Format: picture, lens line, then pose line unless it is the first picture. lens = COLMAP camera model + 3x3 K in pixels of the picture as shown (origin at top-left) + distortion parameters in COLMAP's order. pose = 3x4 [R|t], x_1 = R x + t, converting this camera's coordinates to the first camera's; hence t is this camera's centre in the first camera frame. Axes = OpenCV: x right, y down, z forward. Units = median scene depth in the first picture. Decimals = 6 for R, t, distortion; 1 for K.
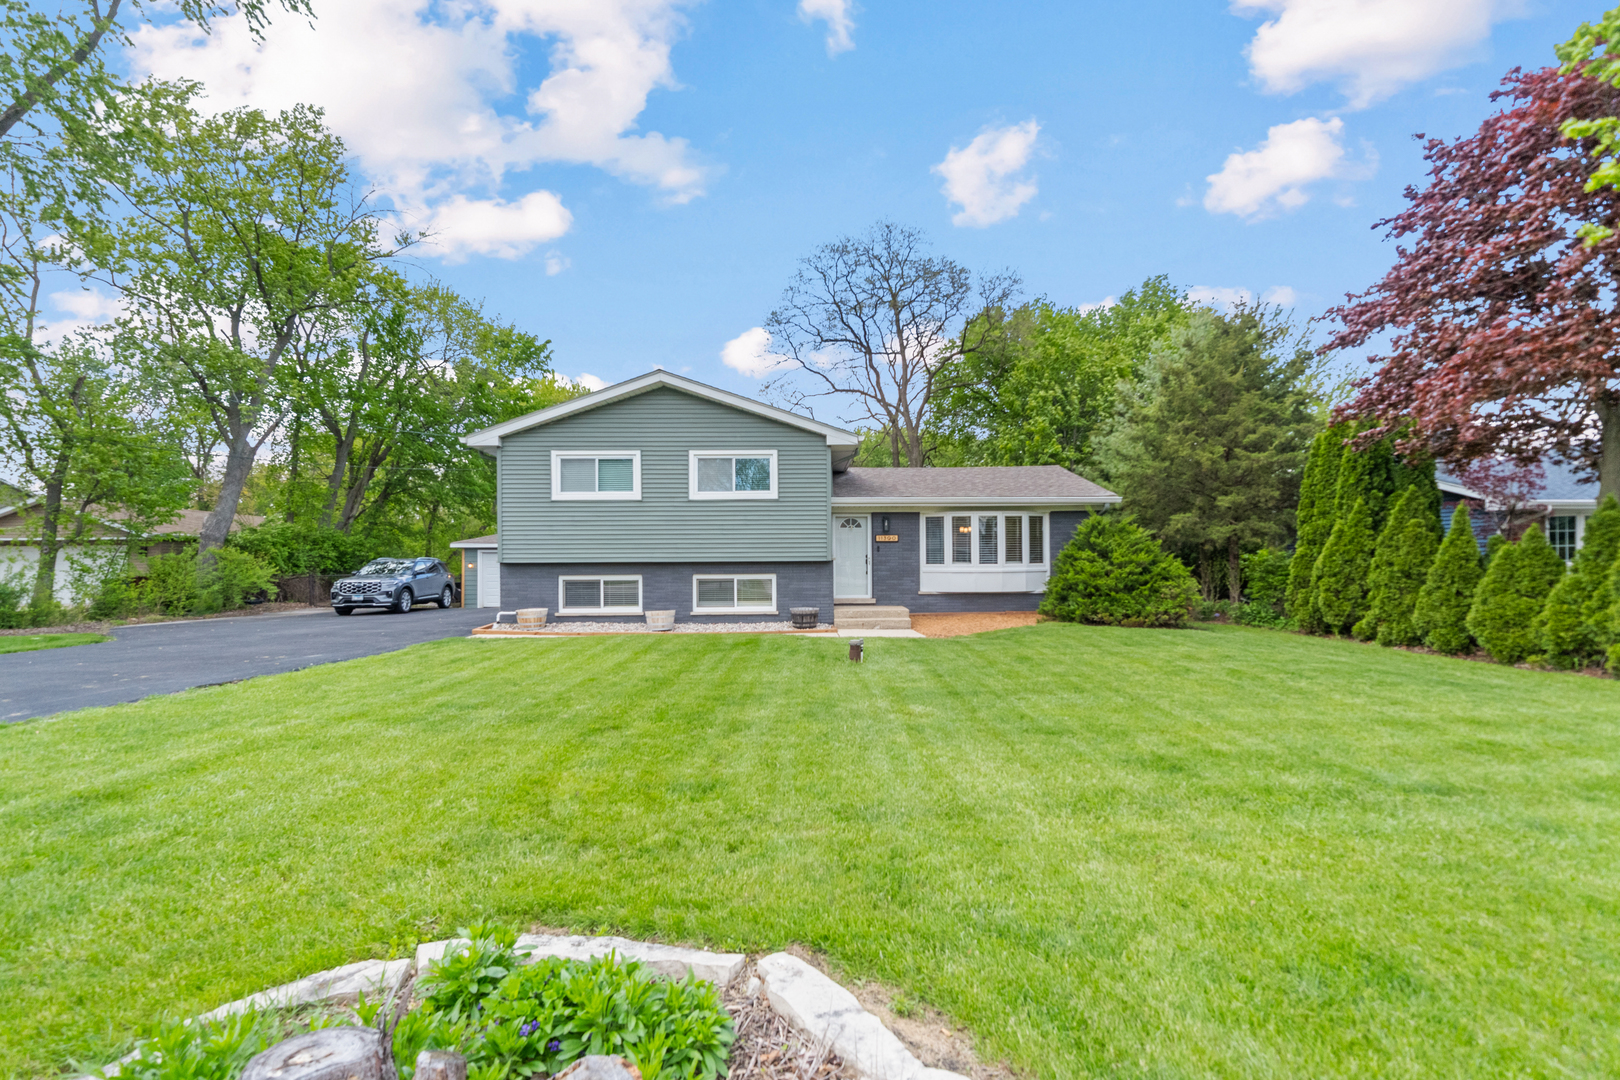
lens RADIAL K [[731.1, 0, 795.0], [0, 731.1, 554.7], [0, 0, 1]] dist [-0.004688, -0.001057]
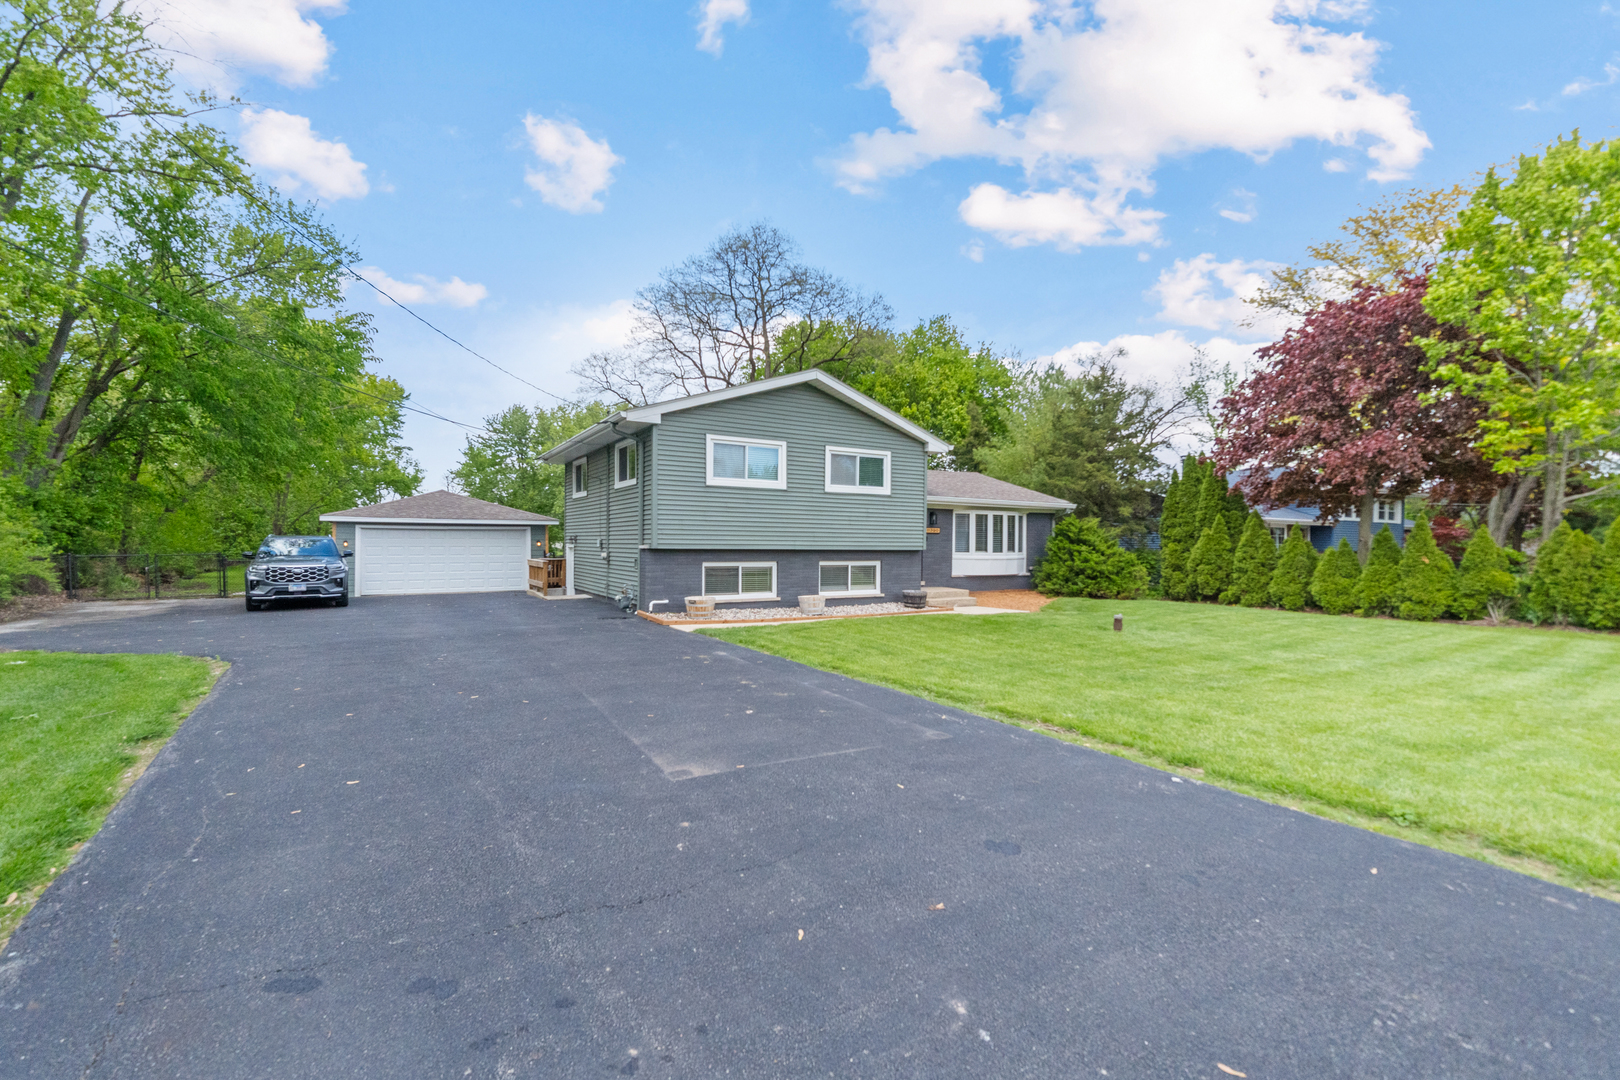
lens RADIAL K [[731.1, 0, 795.0], [0, 731.1, 554.7], [0, 0, 1]] dist [-0.004688, -0.001057]
pose [[0.855420, 0.005758, 0.517903, -0.734483], [-0.023296, 0.999354, 0.027367, -0.011282], [-0.517411, -0.035476, 0.855002, 0.102883]]
